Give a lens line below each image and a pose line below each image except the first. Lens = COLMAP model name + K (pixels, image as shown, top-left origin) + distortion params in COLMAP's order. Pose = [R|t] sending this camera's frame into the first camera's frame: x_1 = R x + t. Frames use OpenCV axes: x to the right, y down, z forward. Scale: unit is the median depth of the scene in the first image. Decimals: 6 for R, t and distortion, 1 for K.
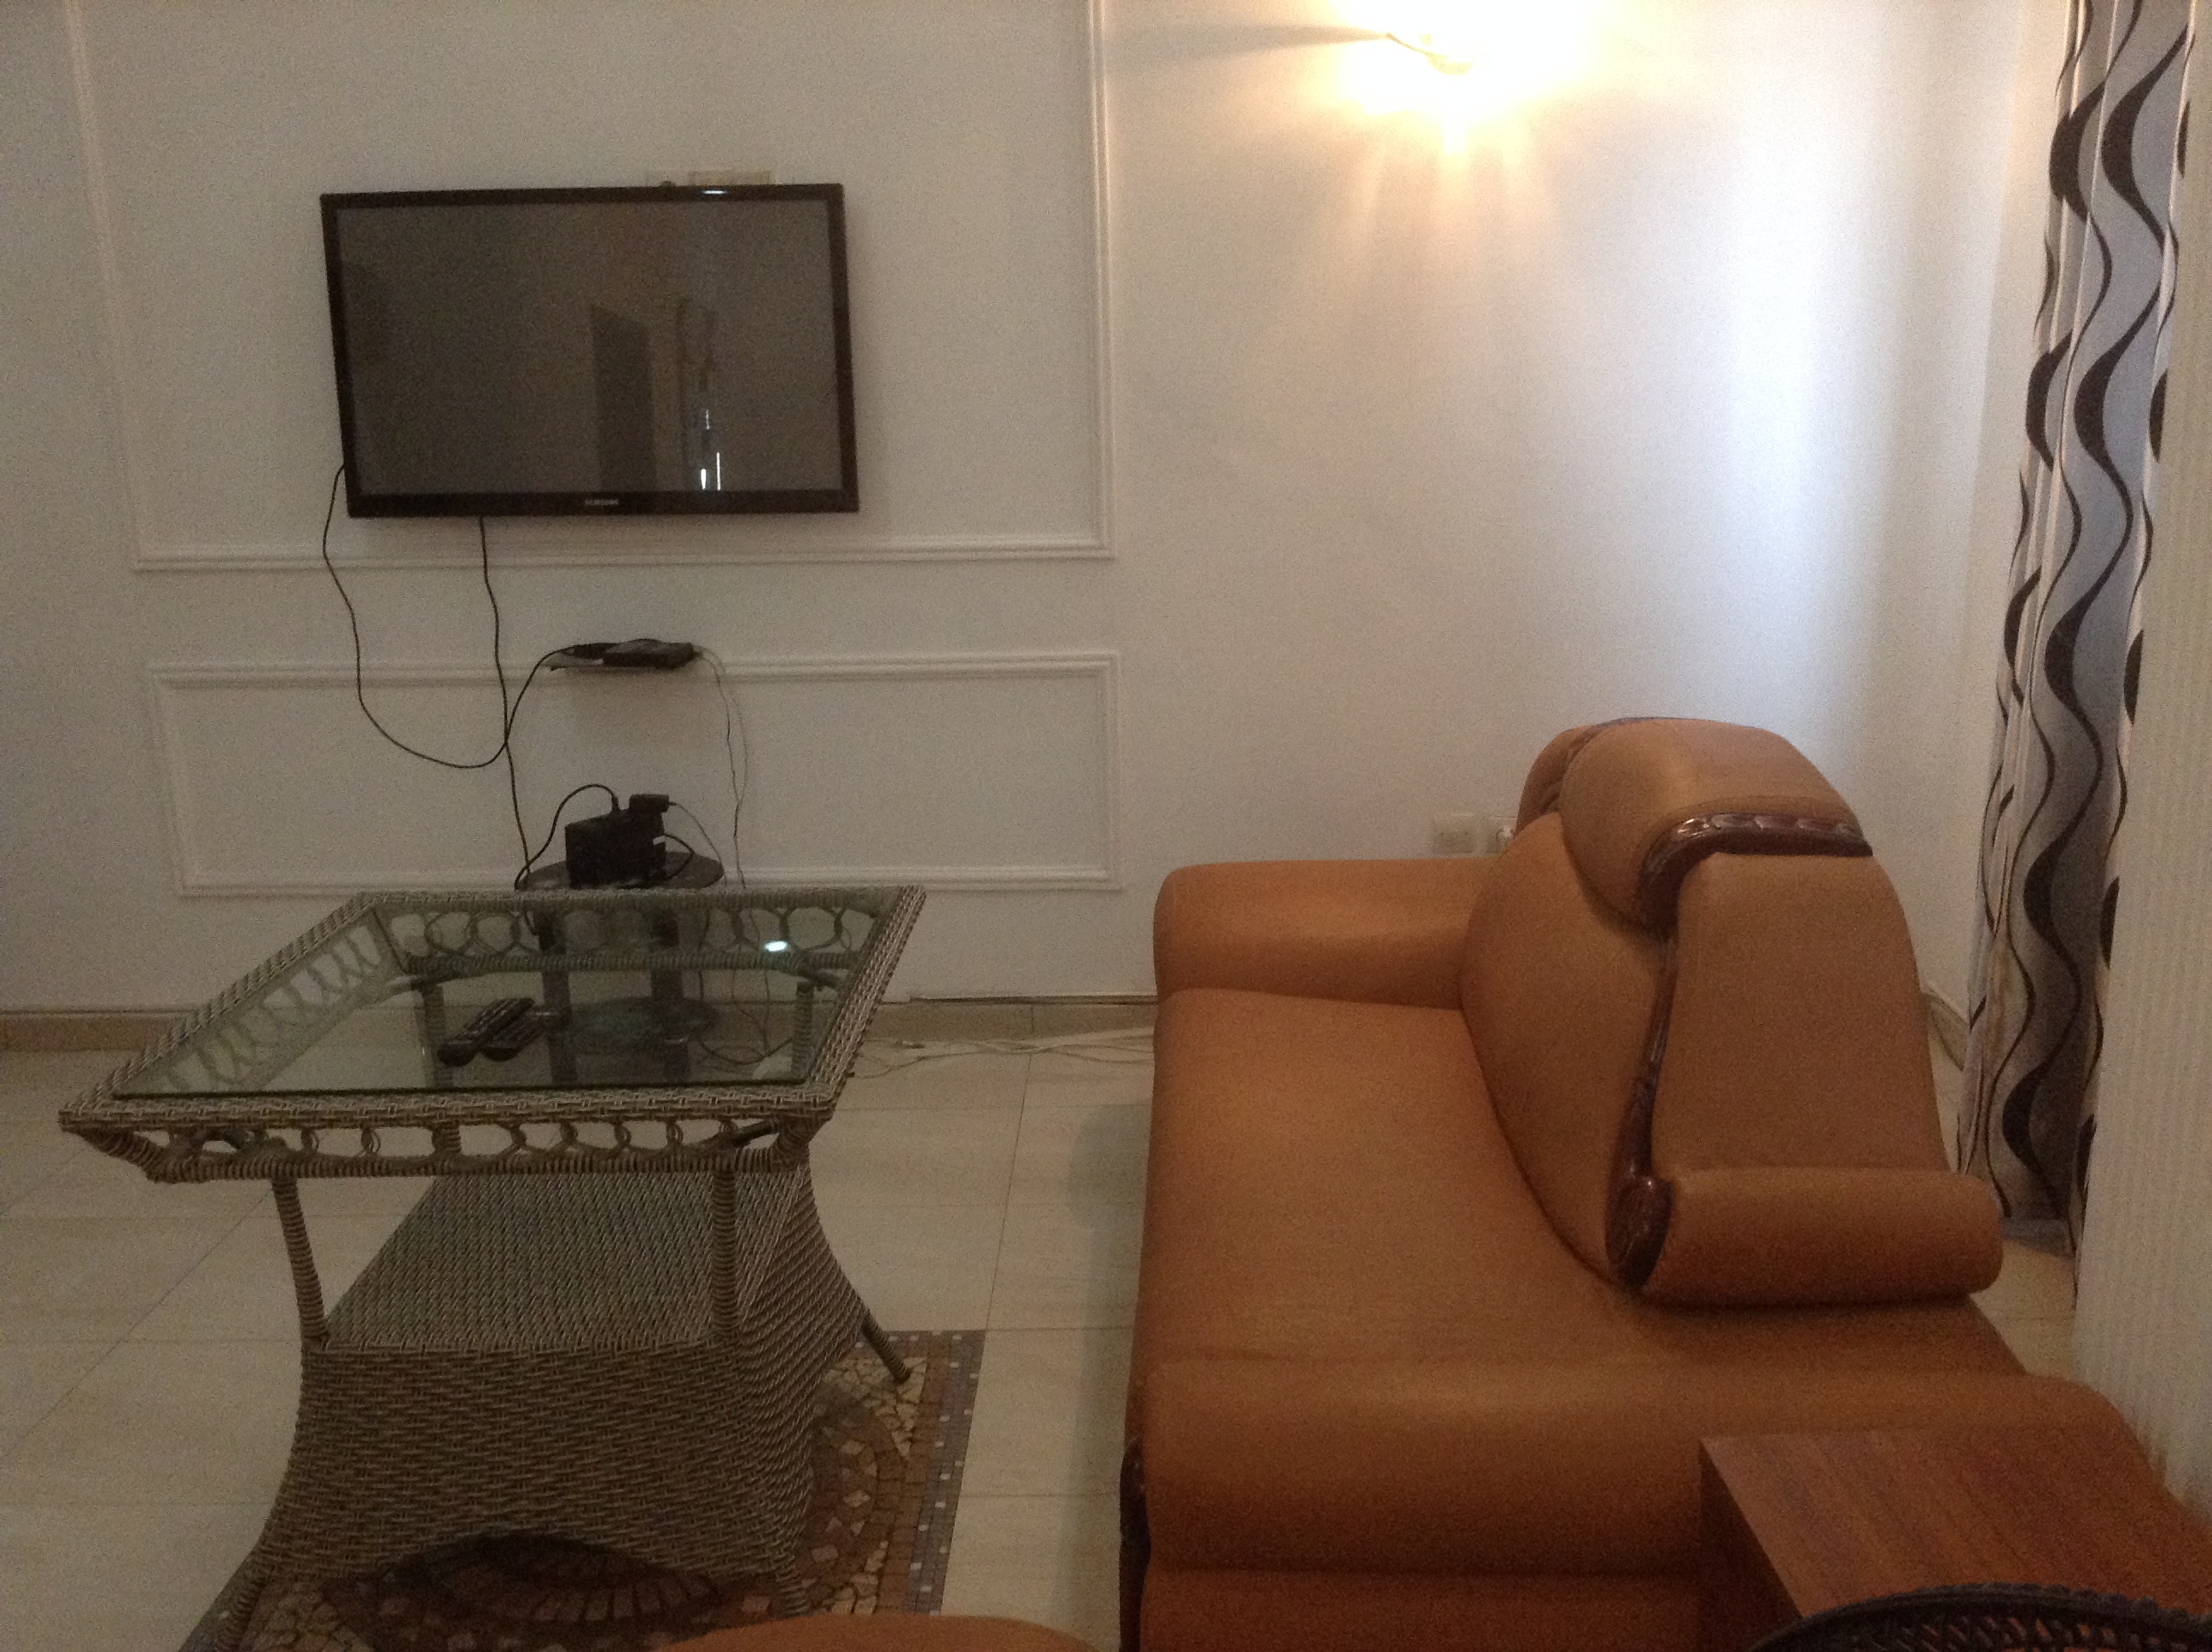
lens RADIAL K [[1984.1, 0, 1106.0], [0, 1984.1, 826.0], [0, 0, 1]] dist [0.092795, -0.188913]
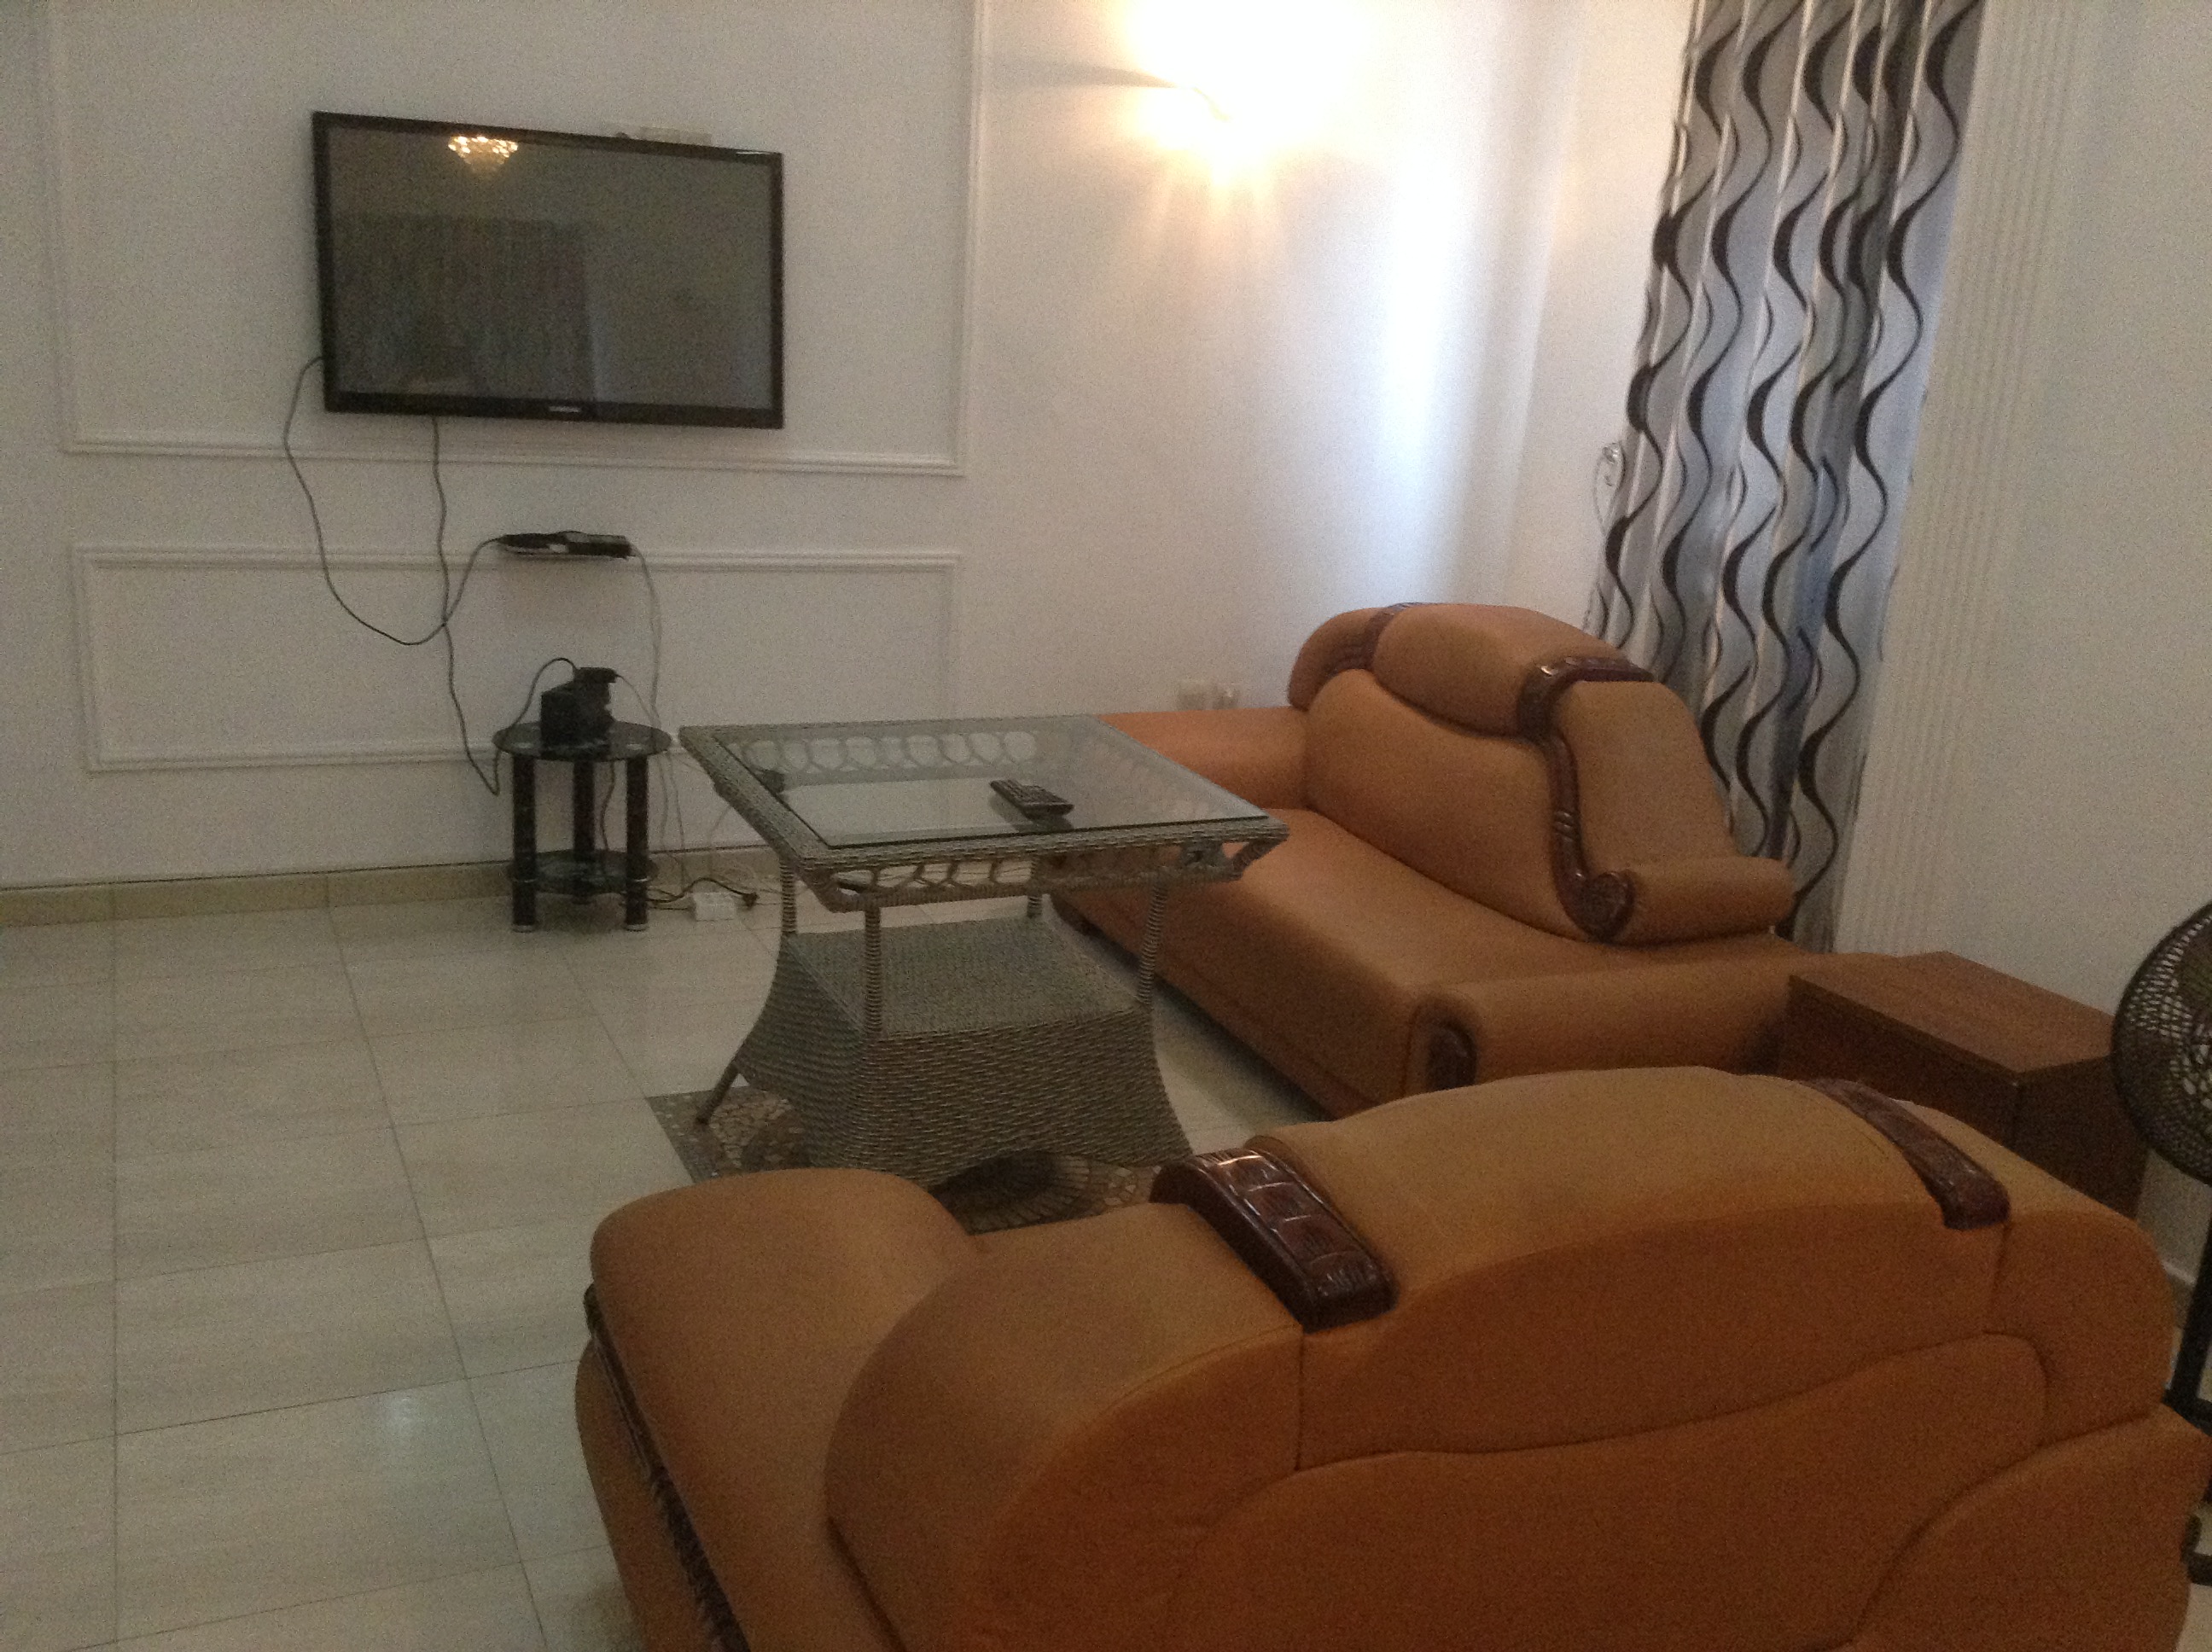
lens RADIAL K [[1984.1, 0, 1106.0], [0, 1984.1, 826.0], [0, 0, 1]] dist [0.092795, -0.188913]
pose [[0.895522, -0.040217, 0.443197, -0.486485], [0.023959, 0.998821, 0.042224, 0.034521], [-0.444372, -0.027194, 0.895429, -0.165992]]
